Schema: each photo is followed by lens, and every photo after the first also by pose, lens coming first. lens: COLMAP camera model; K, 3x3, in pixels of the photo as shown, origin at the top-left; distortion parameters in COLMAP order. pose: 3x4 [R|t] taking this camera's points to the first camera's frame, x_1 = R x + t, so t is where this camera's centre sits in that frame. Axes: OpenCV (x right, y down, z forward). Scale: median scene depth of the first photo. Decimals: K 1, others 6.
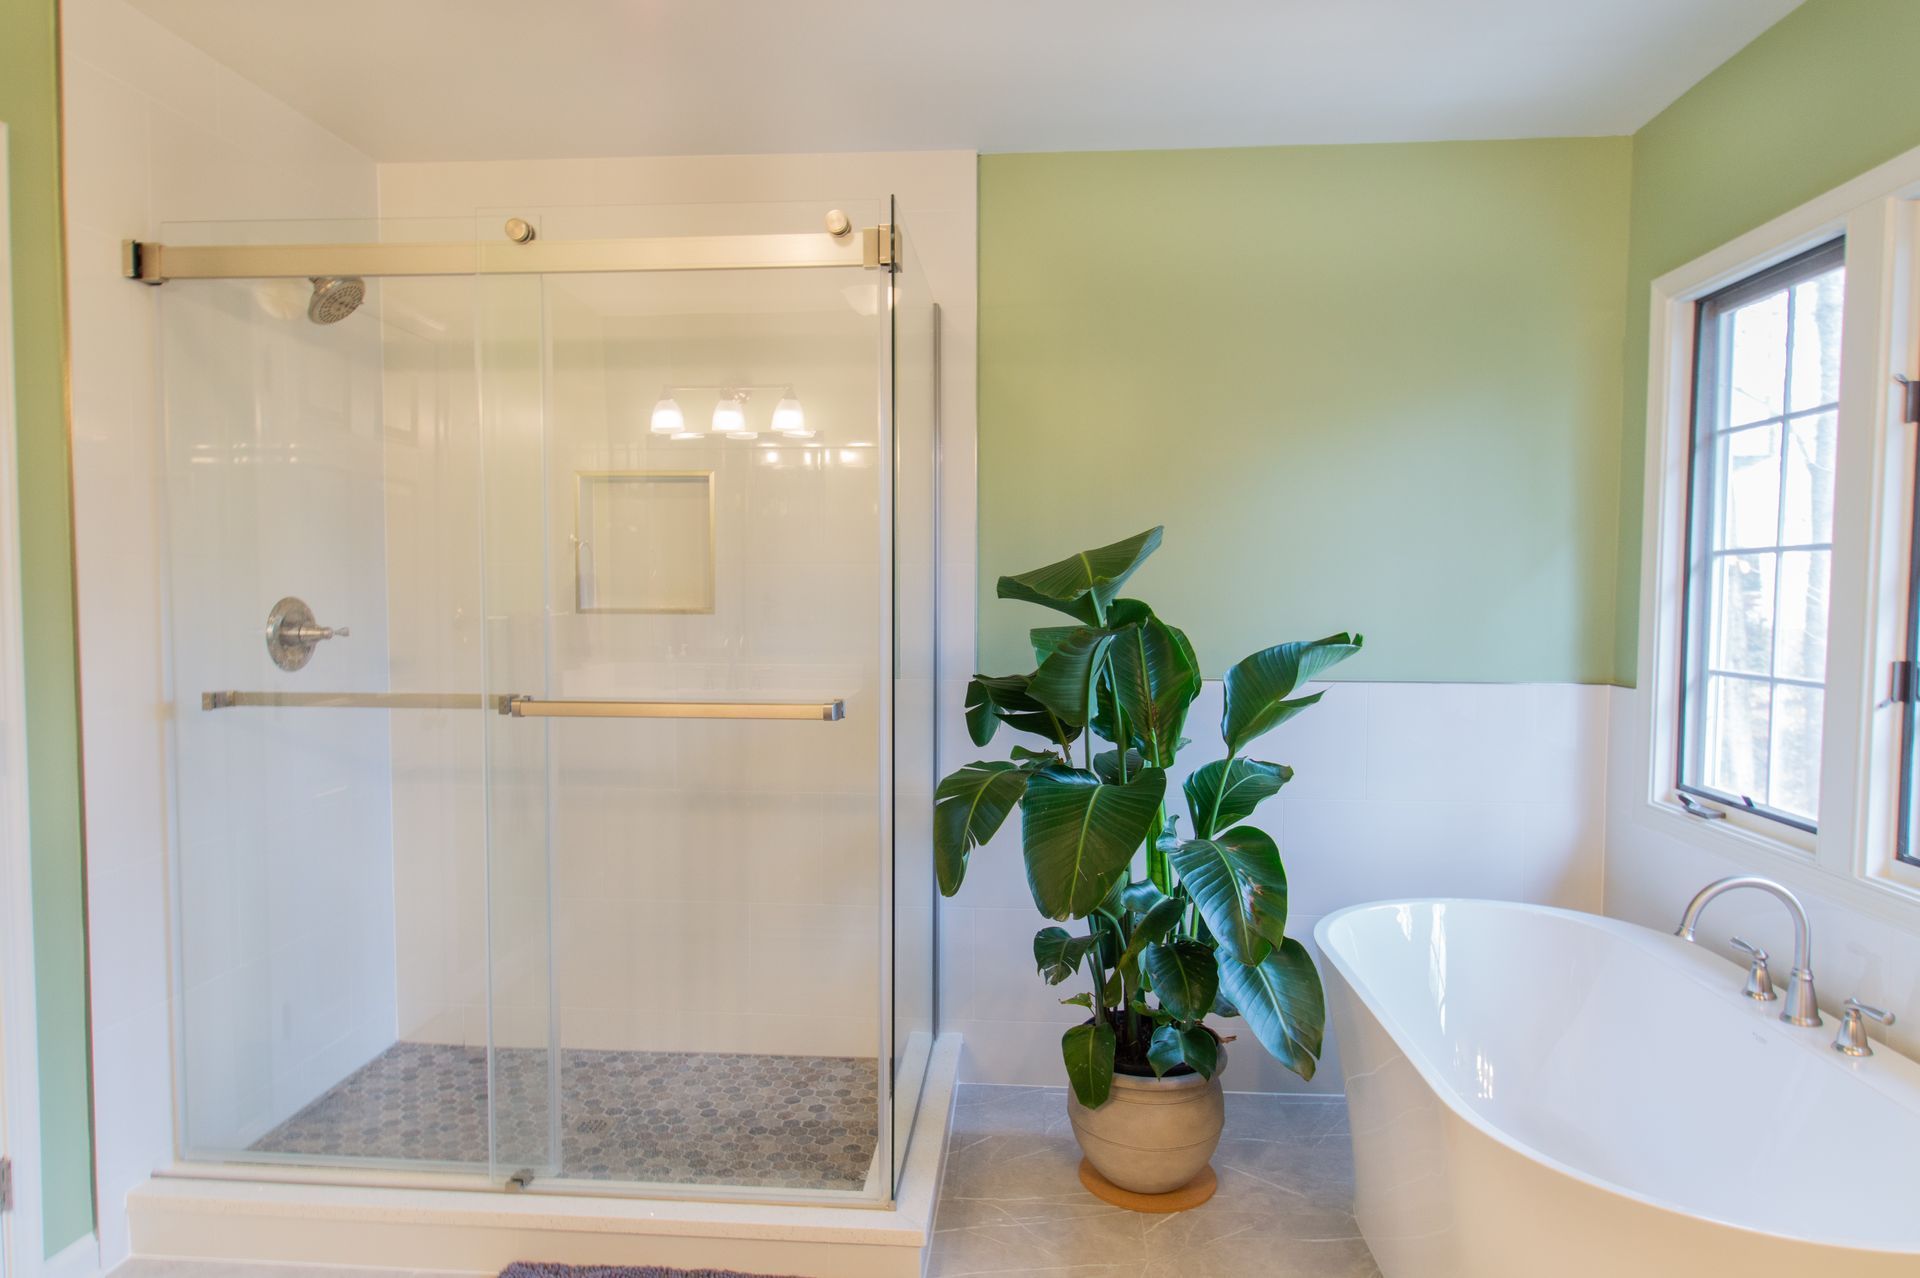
lens RADIAL K [[1163.4, 0, 960.0], [0, 1163.4, 639.0], [0, 0, 1]] dist [0.003897, -0.002328]
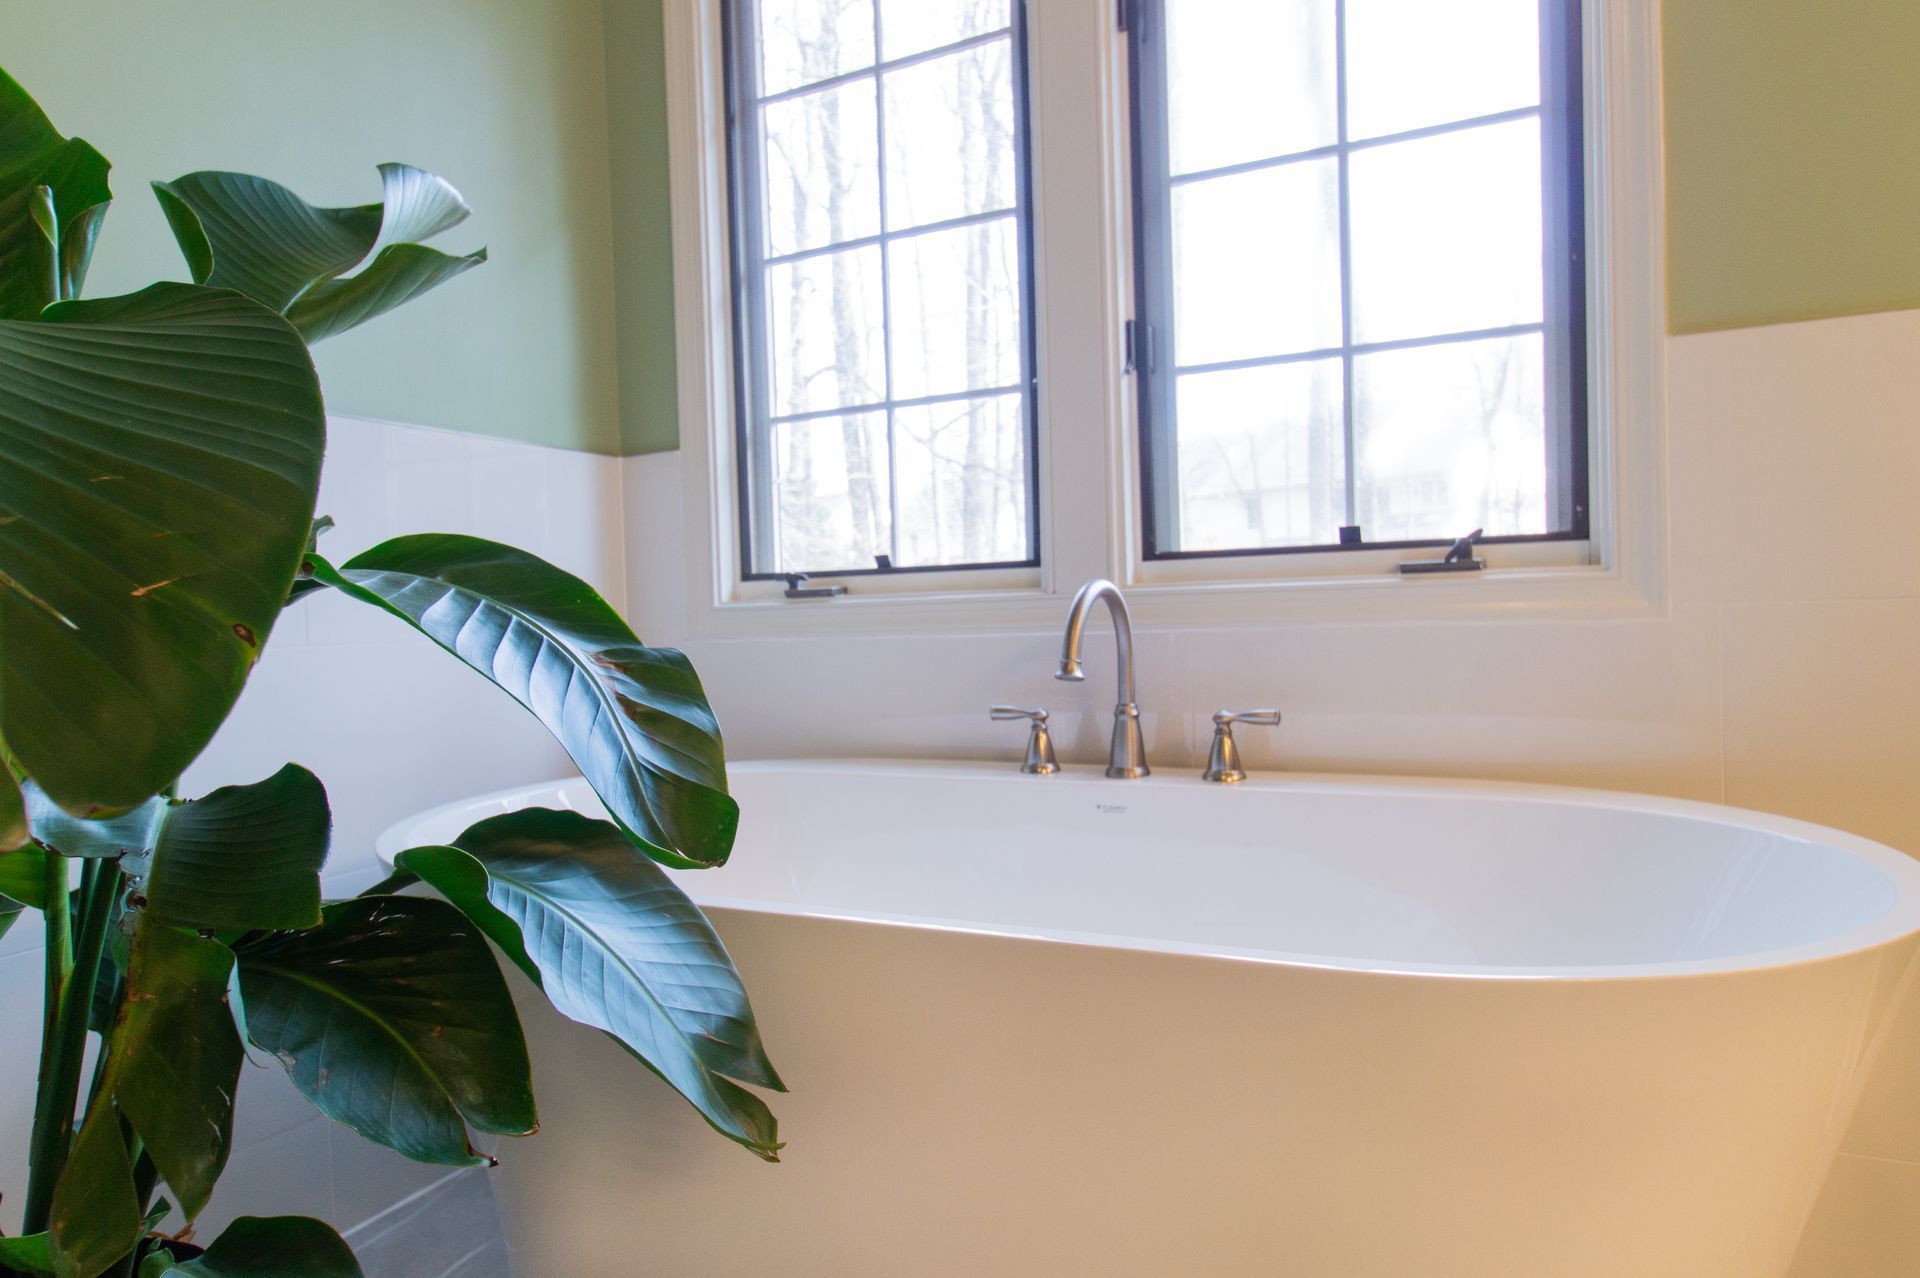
lens RADIAL K [[1163.4, 0, 960.0], [0, 1163.4, 639.0], [0, 0, 1]] dist [0.003897, -0.002328]
pose [[0.390870, -0.056814, 0.918691, -0.011103], [0.078547, 0.996511, 0.028207, 0.171687], [-0.917088, 0.061135, 0.393968, 0.649759]]
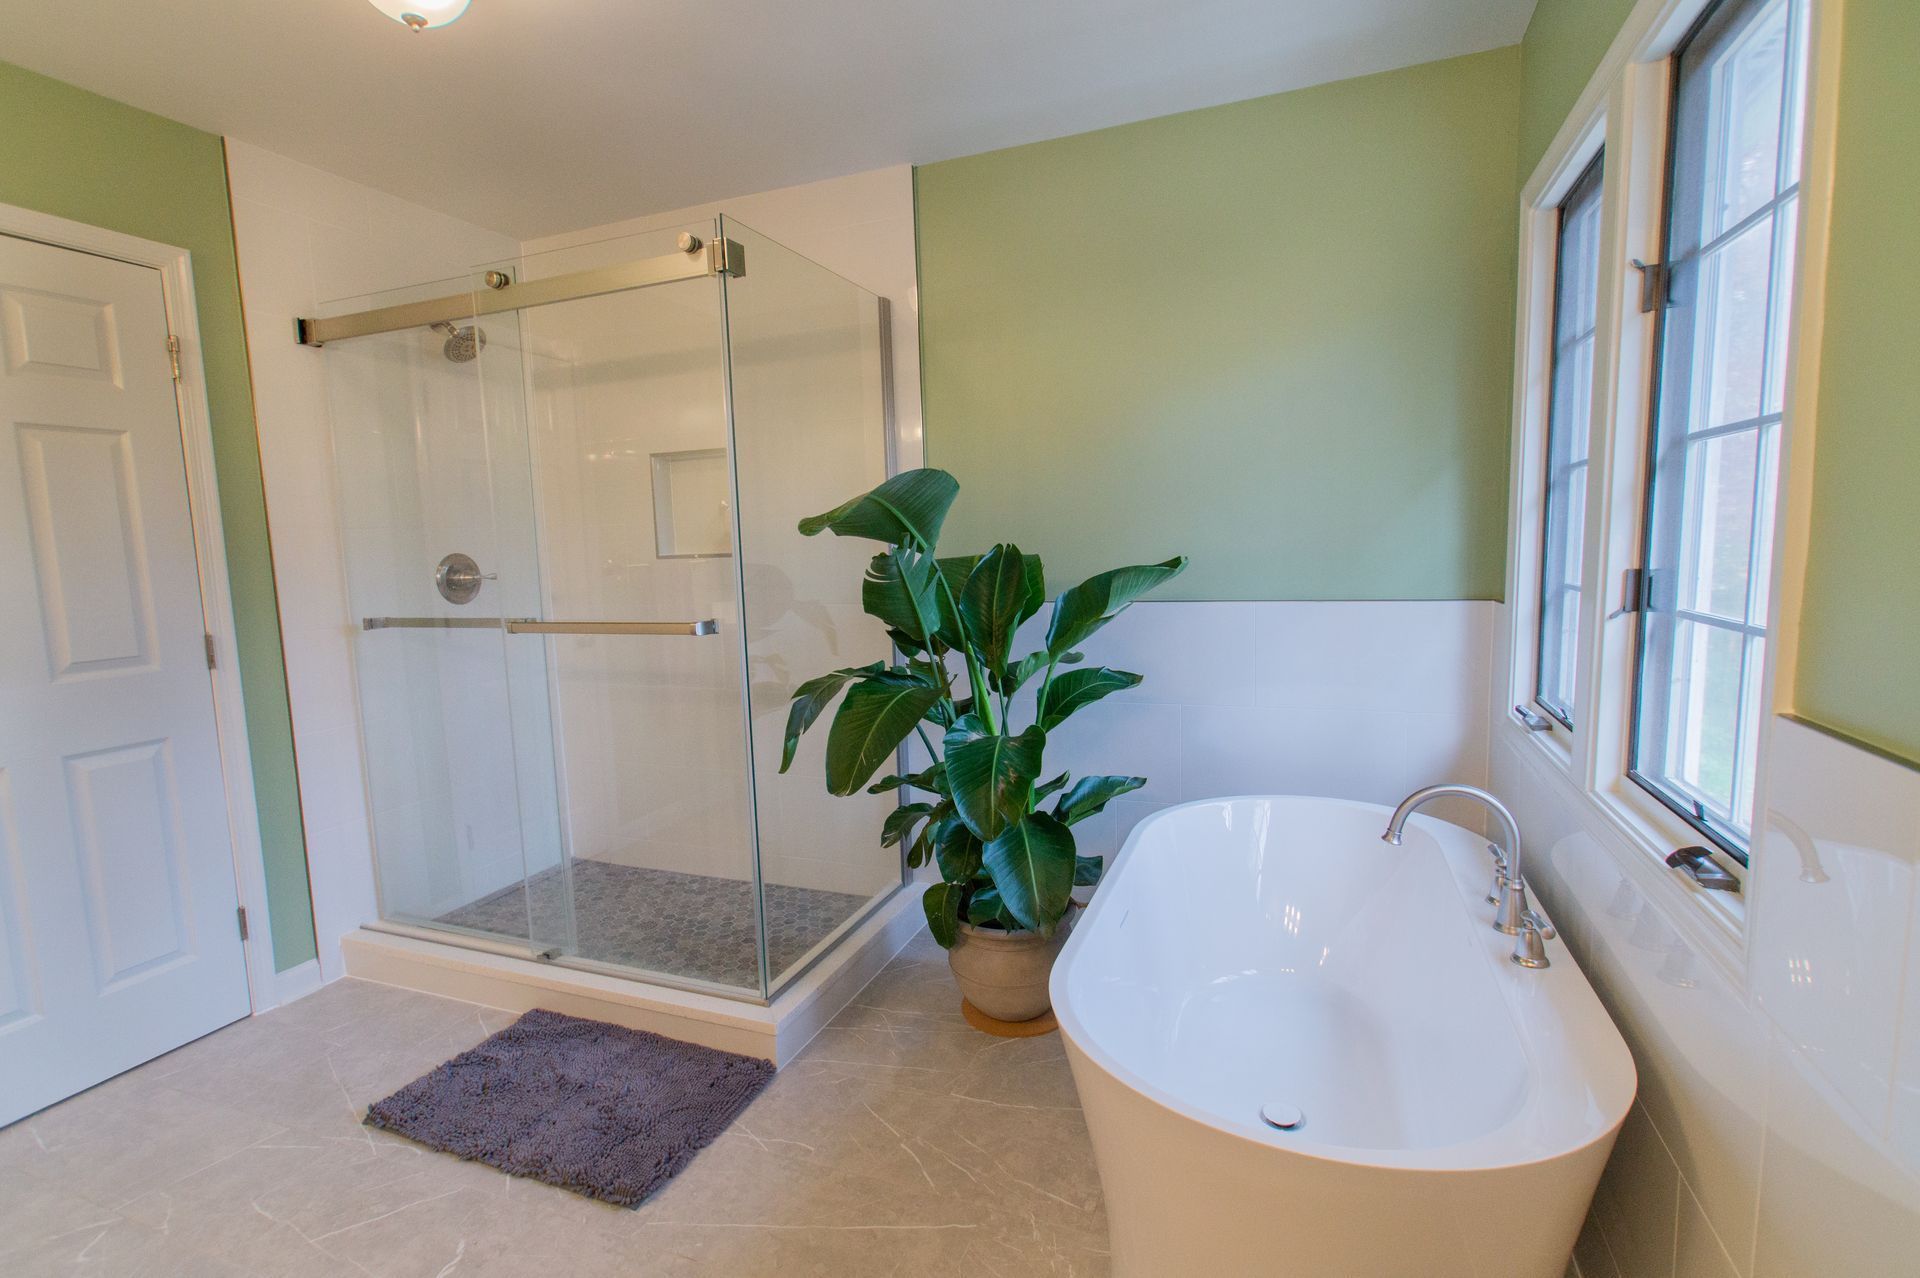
lens RADIAL K [[916.3, 0, 953.8], [0, 916.3, 640.4], [0, 0, 1]] dist [-0.015864, 0.011153]
pose [[0.952896, -0.001017, -0.303294, 0.408983], [0.022038, 0.997583, 0.065894, 0.012891], [0.302494, -0.069474, 0.950616, 0.099596]]
